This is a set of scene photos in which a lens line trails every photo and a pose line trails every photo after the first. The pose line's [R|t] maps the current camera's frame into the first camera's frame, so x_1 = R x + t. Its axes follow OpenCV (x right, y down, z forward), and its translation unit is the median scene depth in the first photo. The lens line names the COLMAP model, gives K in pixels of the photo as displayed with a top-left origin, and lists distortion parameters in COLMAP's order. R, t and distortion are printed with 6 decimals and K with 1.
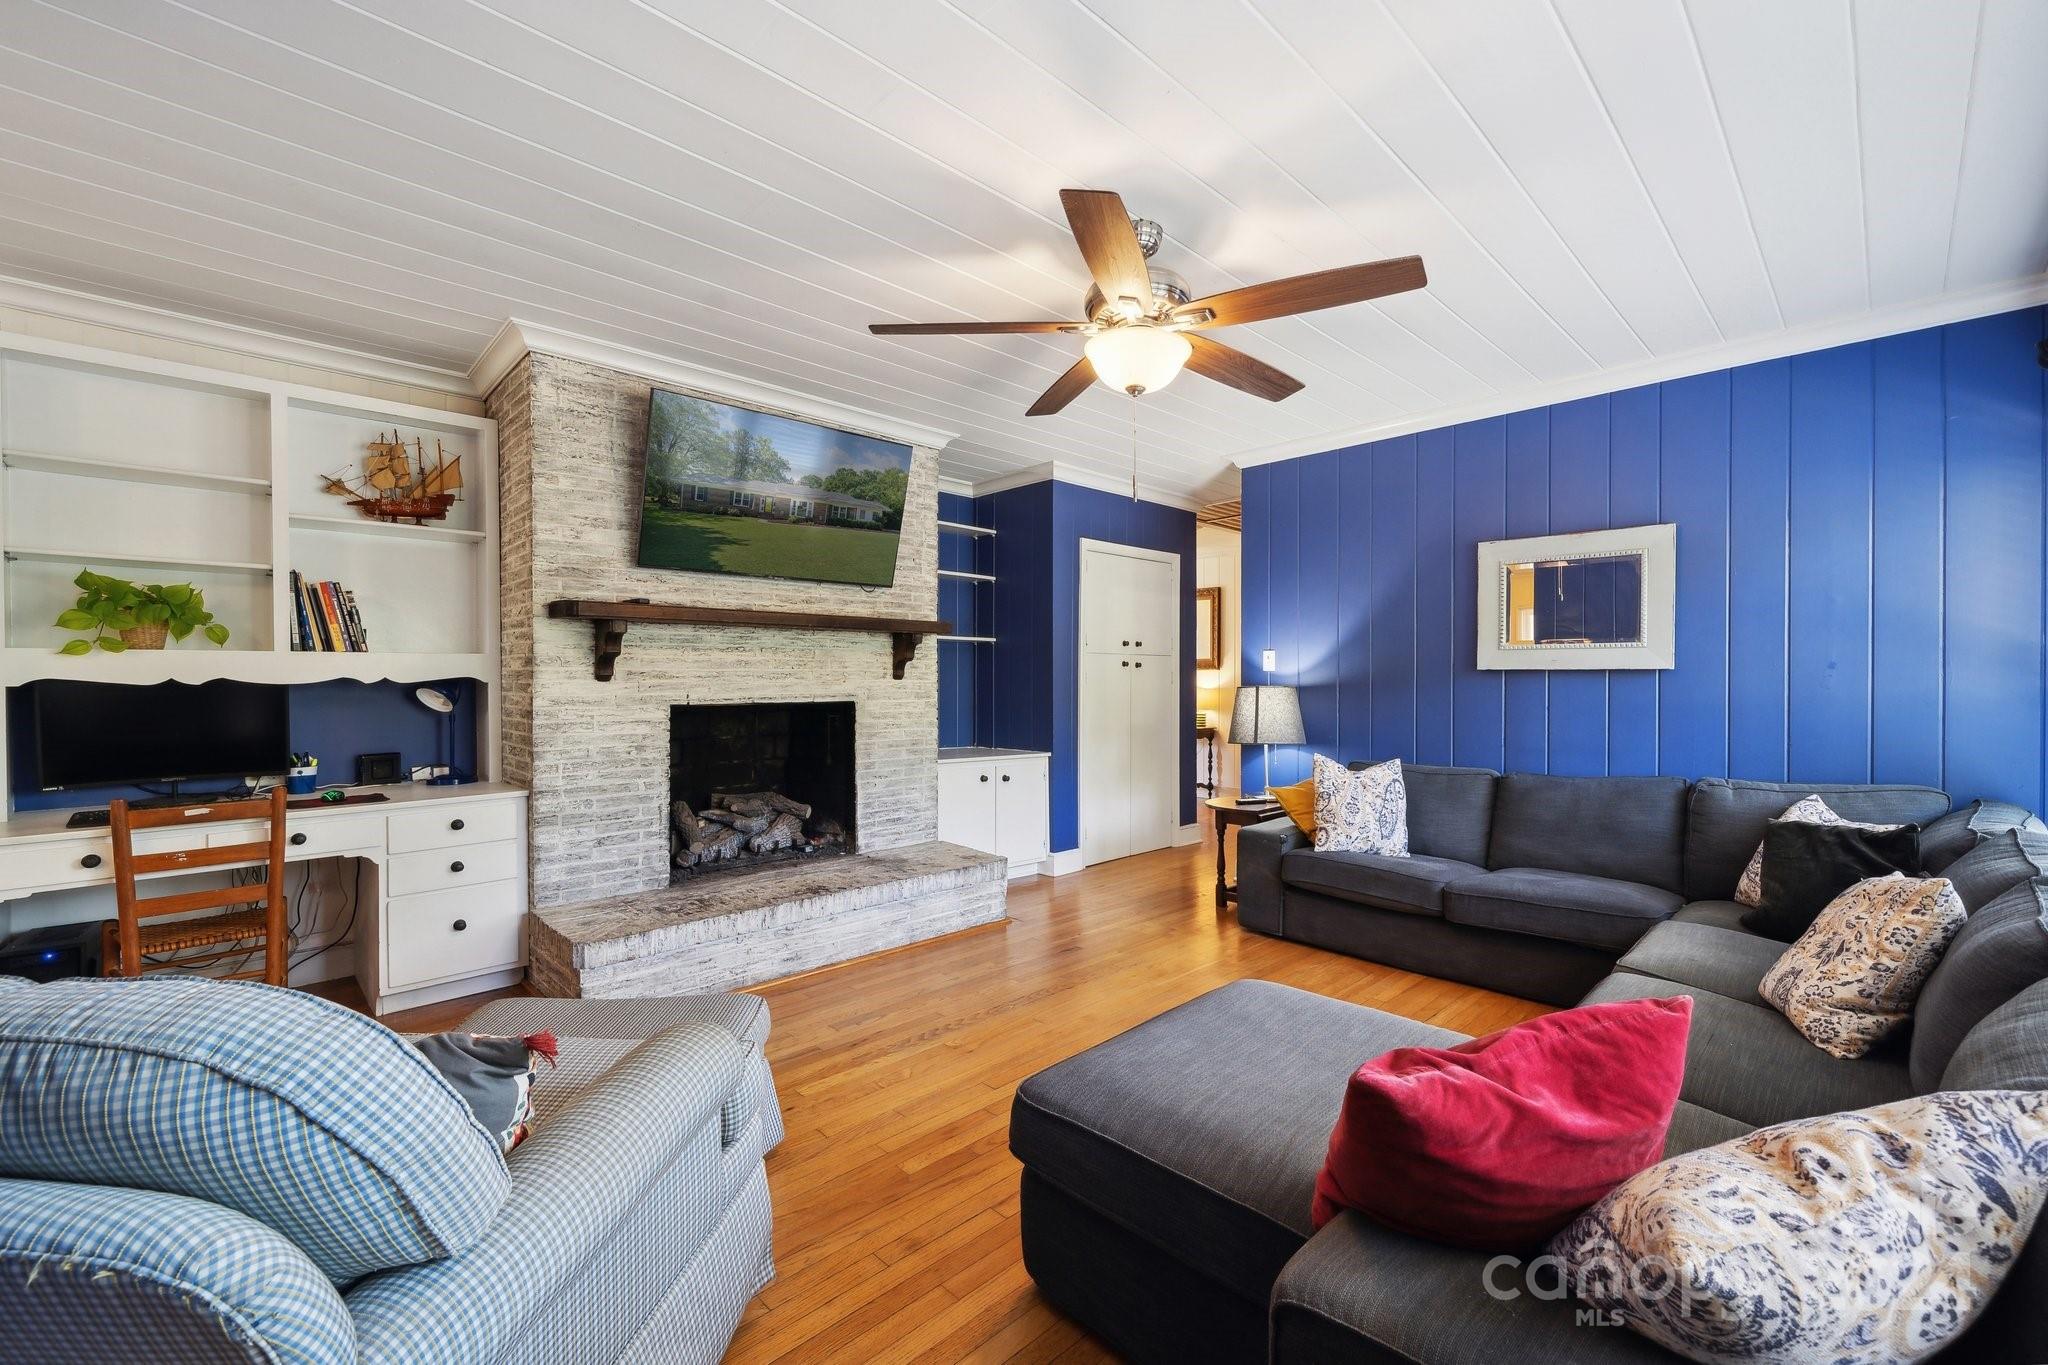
lens RADIAL K [[842.5, 0, 1029.2], [0, 842.5, 679.9], [0, 0, 1]] dist [0.002442, 0.000057]
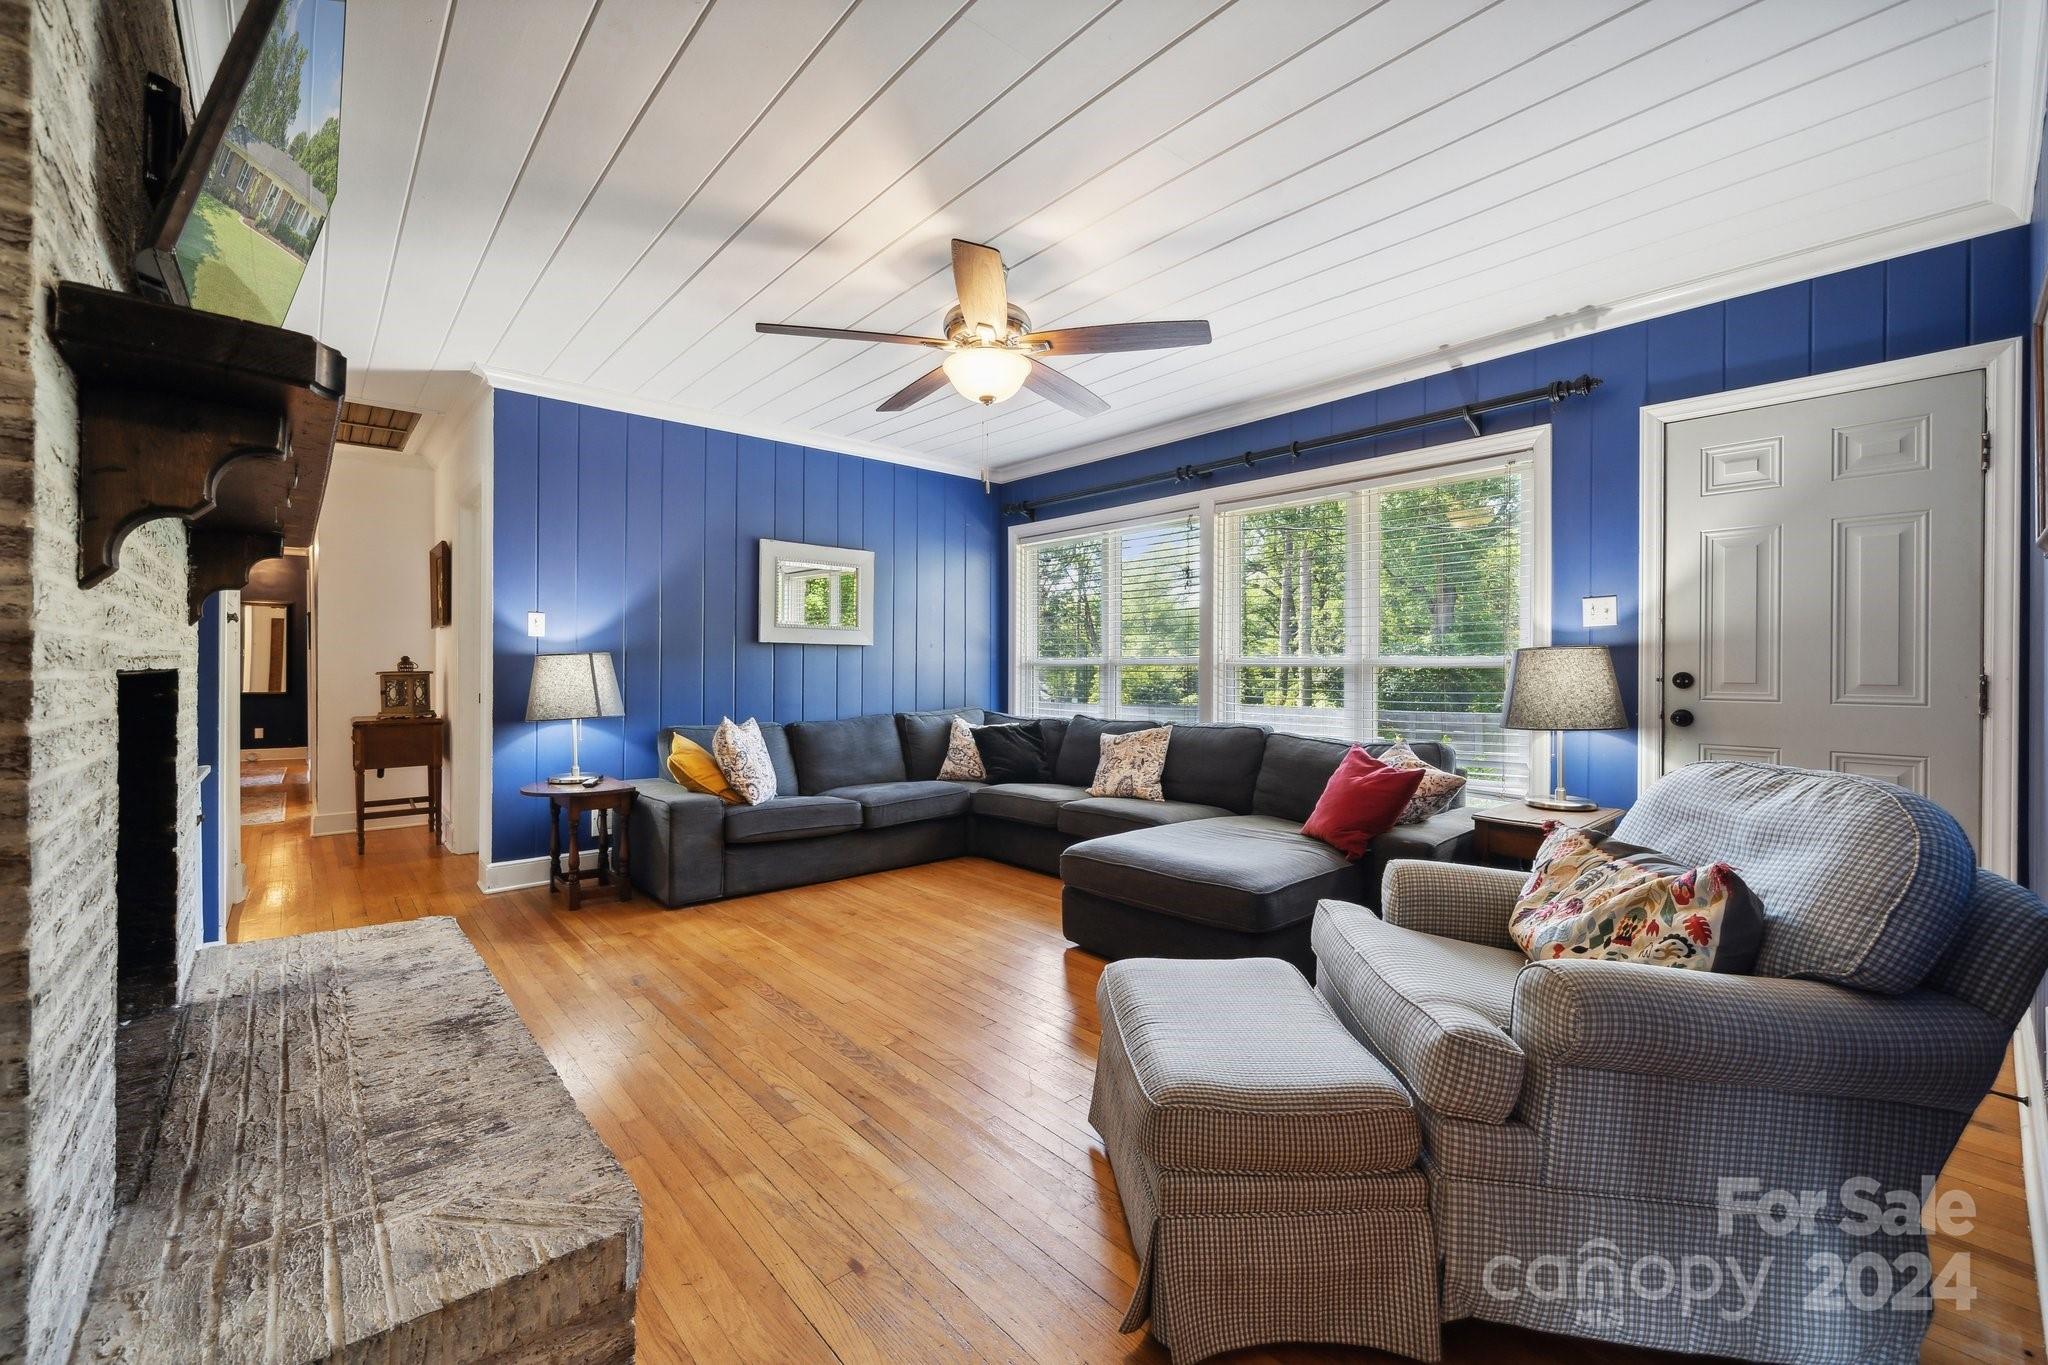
lens RADIAL K [[842.5, 0, 1018.4], [0, 842.5, 674.2], [0, 0, 1]] dist [0.002442, 0.000057]
pose [[0.052040, -0.003163, 0.998640, -0.759564], [-0.000174, 0.999995, 0.003177, 0.034298], [-0.998645, -0.000339, 0.052039, 0.642239]]
